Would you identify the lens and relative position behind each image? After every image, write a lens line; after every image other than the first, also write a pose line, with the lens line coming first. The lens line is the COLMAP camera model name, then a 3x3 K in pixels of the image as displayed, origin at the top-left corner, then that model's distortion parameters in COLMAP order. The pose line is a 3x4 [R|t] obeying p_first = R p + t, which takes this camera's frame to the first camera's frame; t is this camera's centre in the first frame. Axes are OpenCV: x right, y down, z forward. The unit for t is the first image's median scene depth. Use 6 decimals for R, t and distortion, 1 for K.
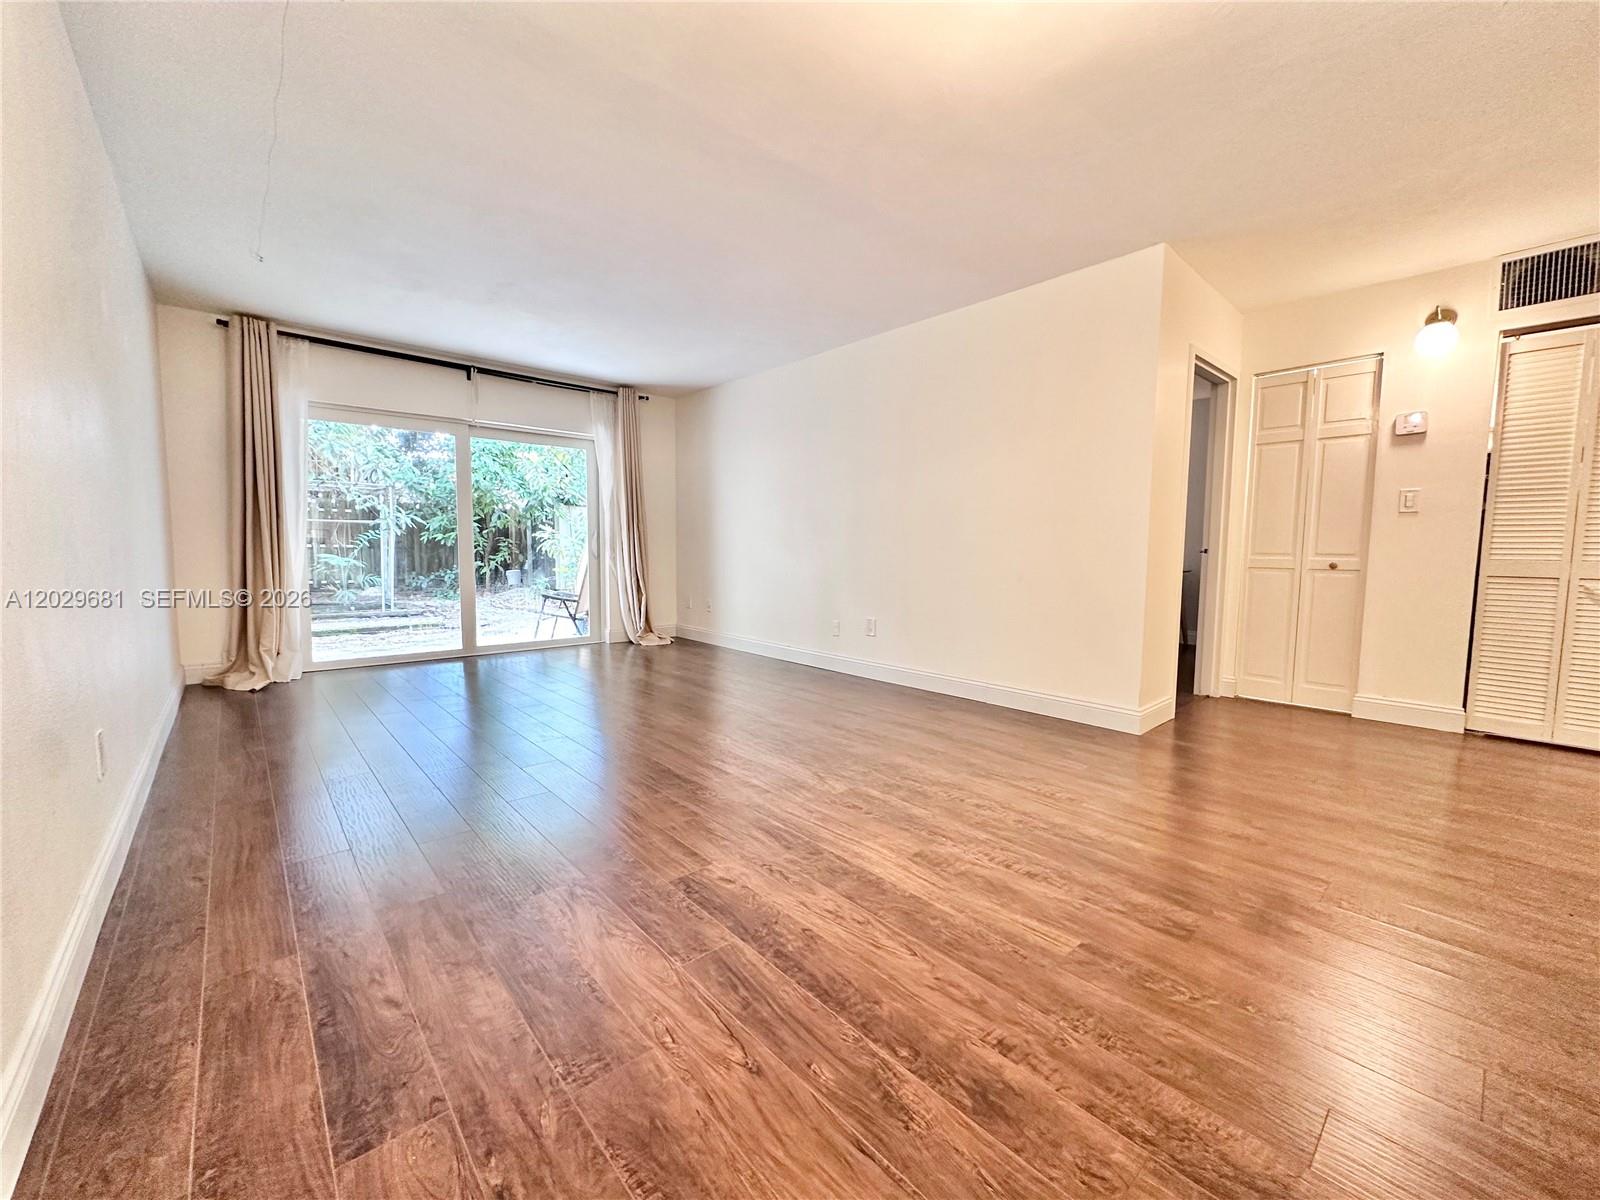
lens RADIAL K [[642.5, 0, 795.2], [0, 642.5, 598.7], [0, 0, 1]] dist [-0.003941, 0.000517]
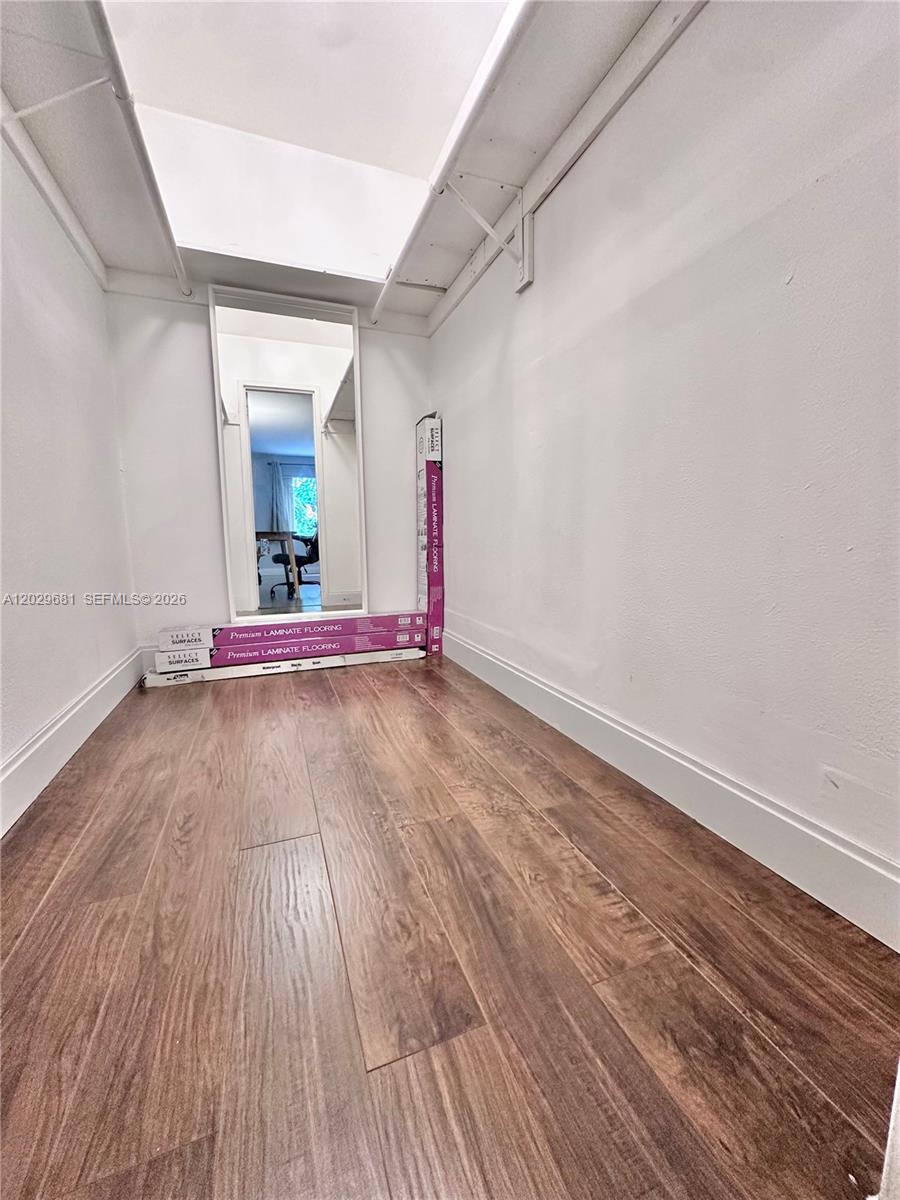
lens RADIAL K [[481.9, 0, 449.4], [0, 481.9, 600.2], [0, 0, 1]] dist [-0.003941, 0.000517]
pose [[-0.939153, -0.051347, 0.339641, 0.417111], [0.024004, 0.976537, 0.214008, 0.160872], [-0.342660, 0.209139, -0.915885, 1.468325]]
